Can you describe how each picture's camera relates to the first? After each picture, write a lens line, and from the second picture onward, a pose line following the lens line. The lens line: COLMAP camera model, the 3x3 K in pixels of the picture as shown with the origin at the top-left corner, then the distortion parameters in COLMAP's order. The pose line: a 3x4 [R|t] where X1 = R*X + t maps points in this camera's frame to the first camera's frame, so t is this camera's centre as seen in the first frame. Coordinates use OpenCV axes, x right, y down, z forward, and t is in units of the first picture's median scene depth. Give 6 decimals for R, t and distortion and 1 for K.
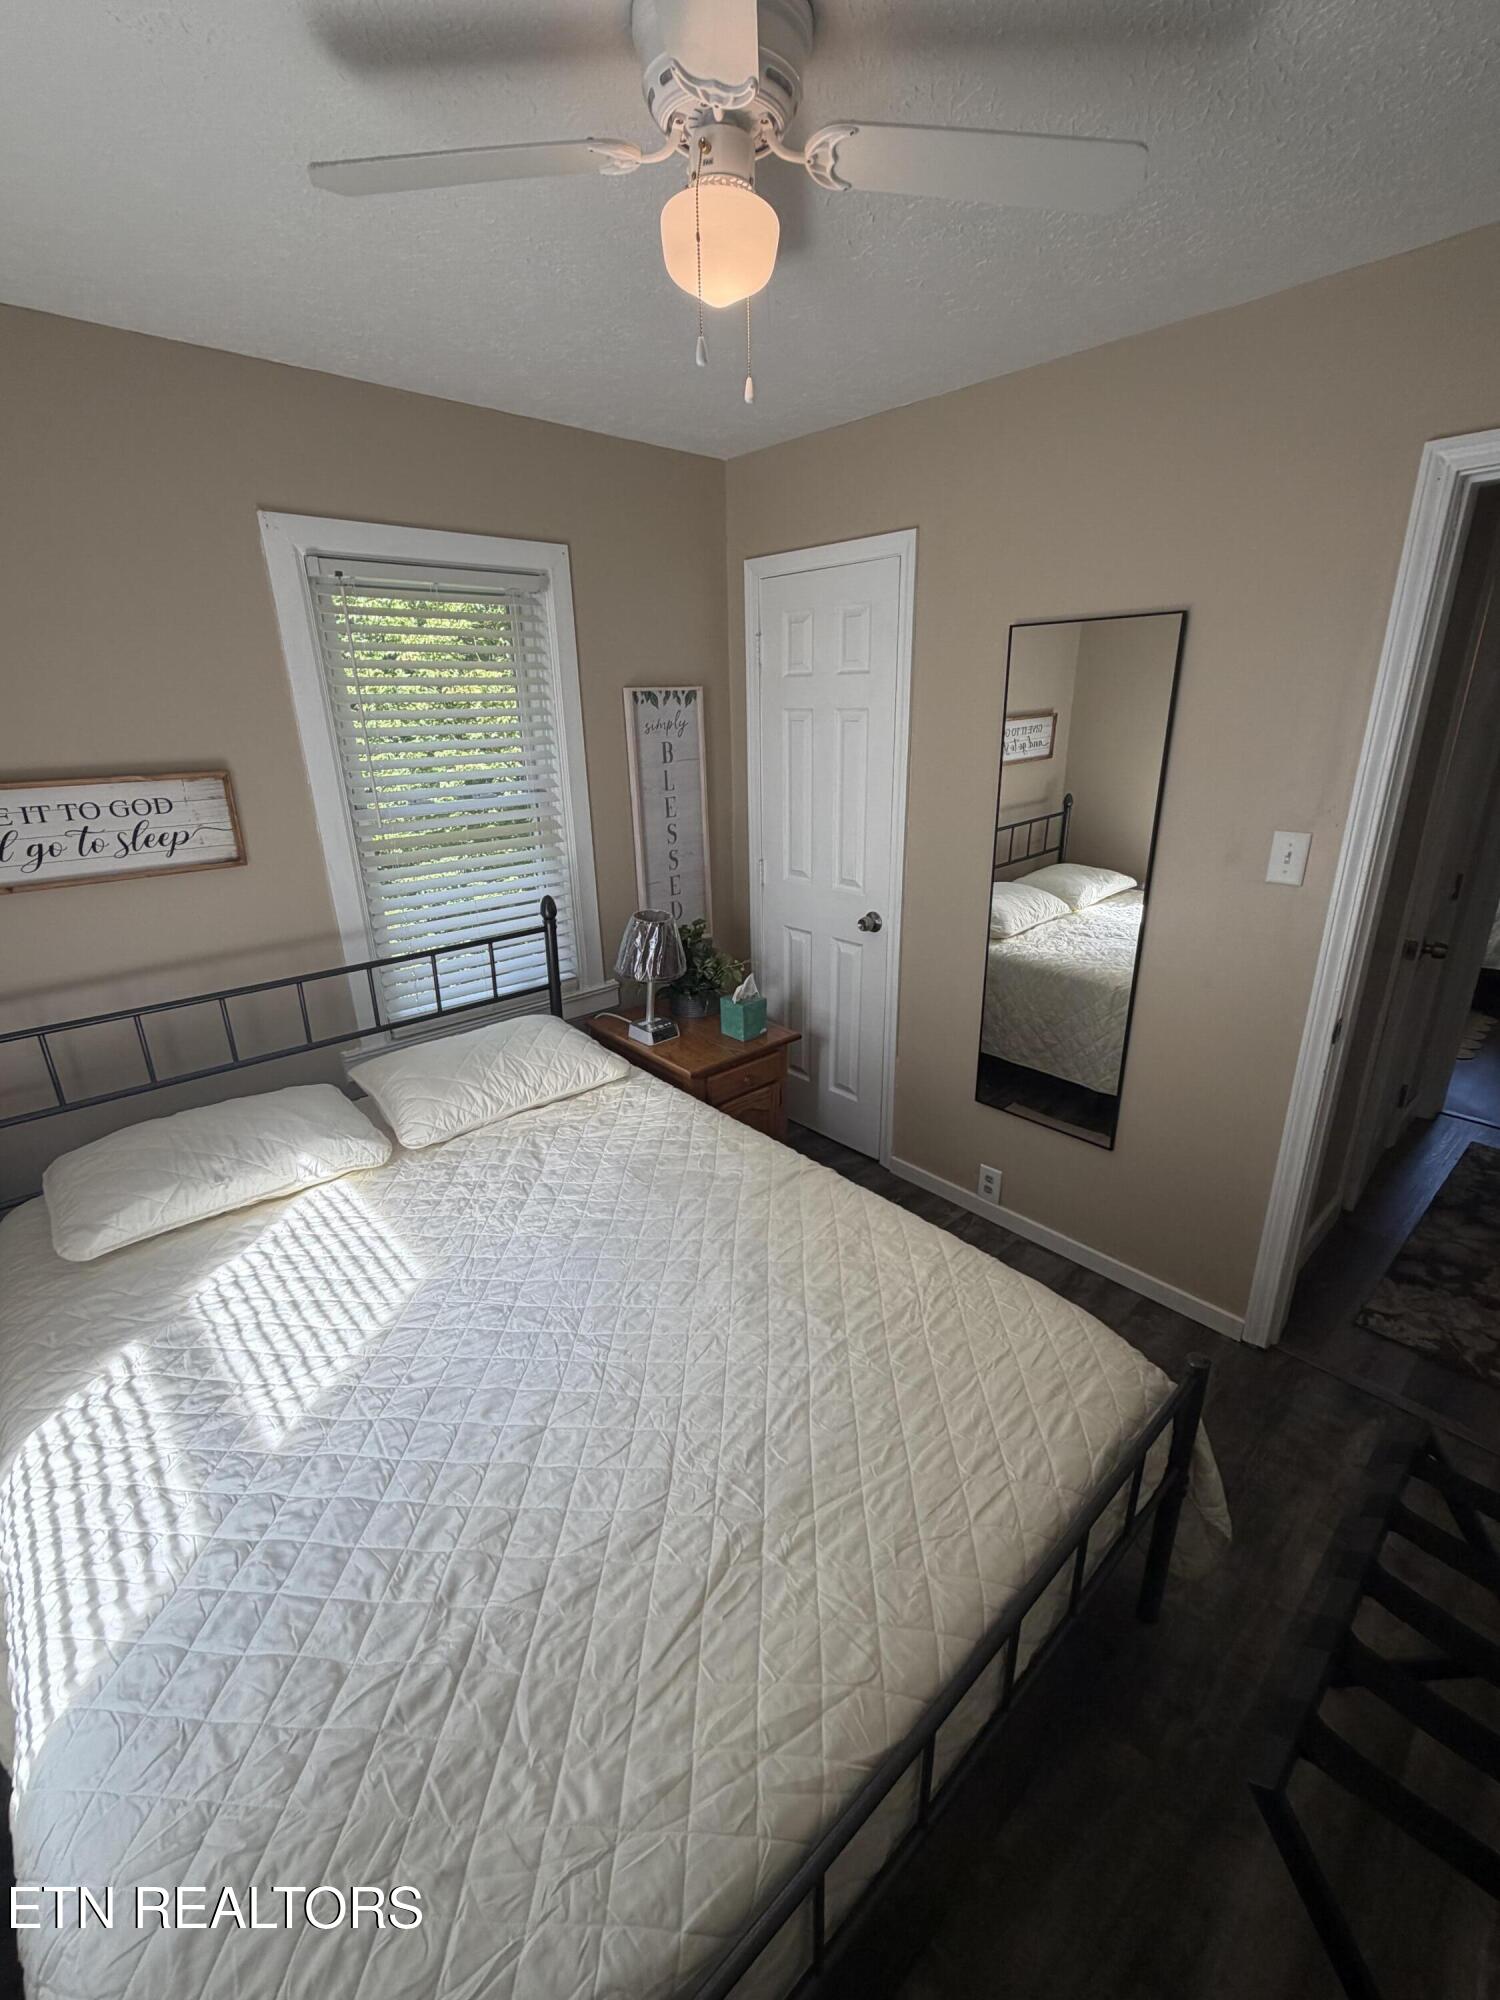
lens RADIAL K [[844.6, 0, 753.5], [0, 844.6, 995.4], [0, 0, 1]] dist [-0.000714, -0.000666]
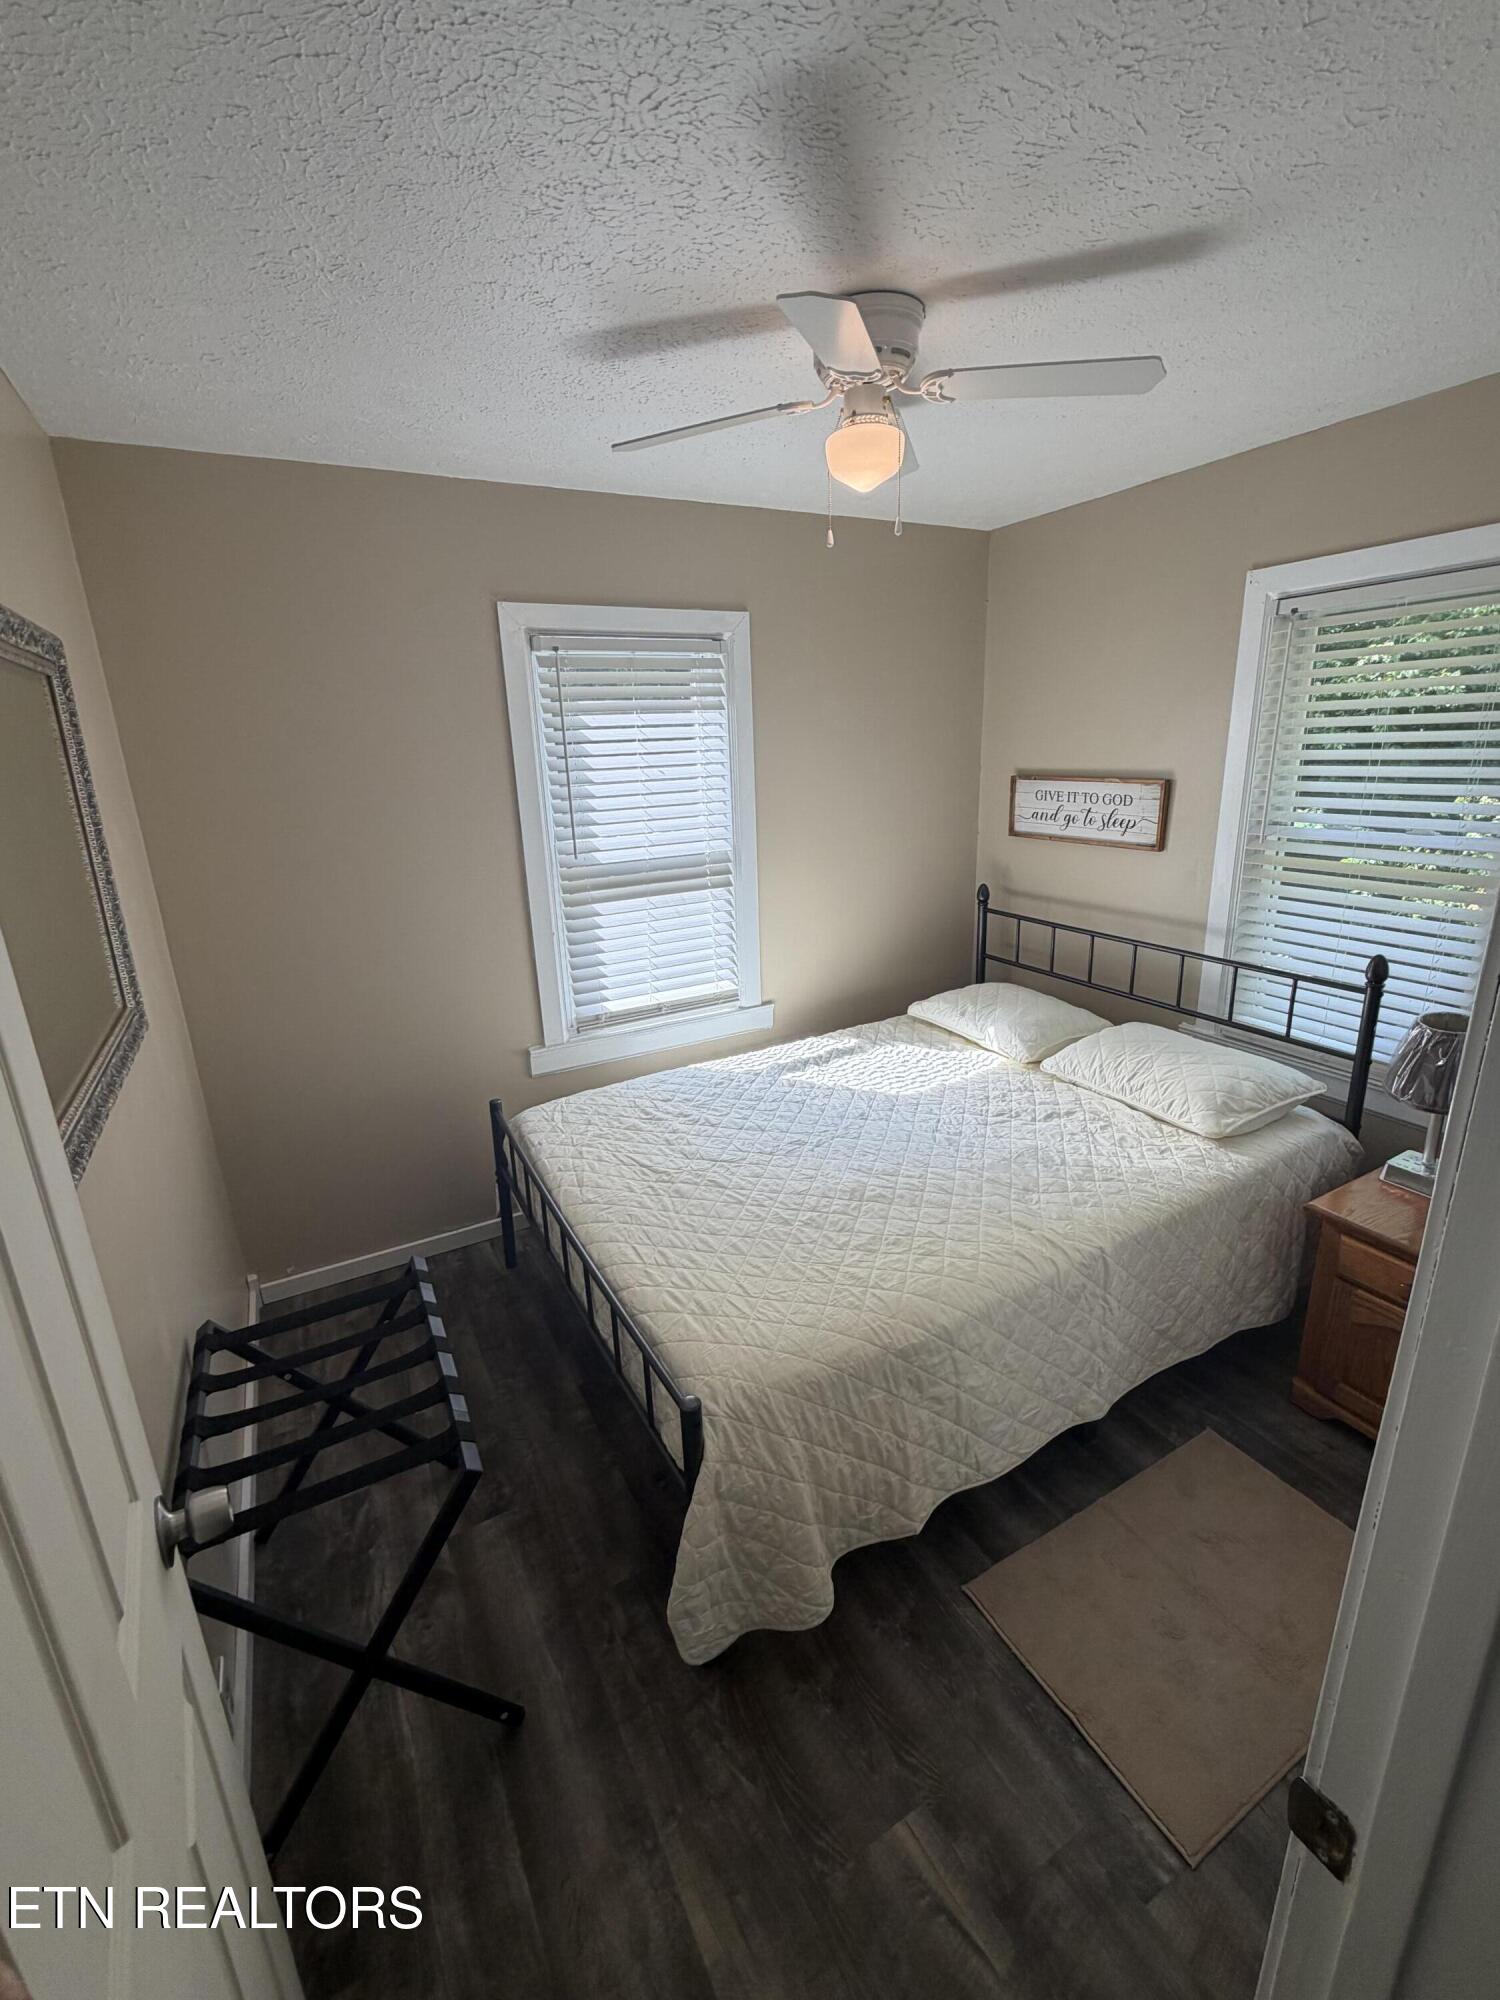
lens RADIAL K [[844.6, 0, 753.5], [0, 844.6, 995.4], [0, 0, 1]] dist [-0.000714, -0.000666]
pose [[-0.233200, 0.304476, -0.923533, 0.832166], [-0.282060, 0.887709, 0.363888, -0.257436], [0.930623, 0.345350, -0.121133, 0.653408]]
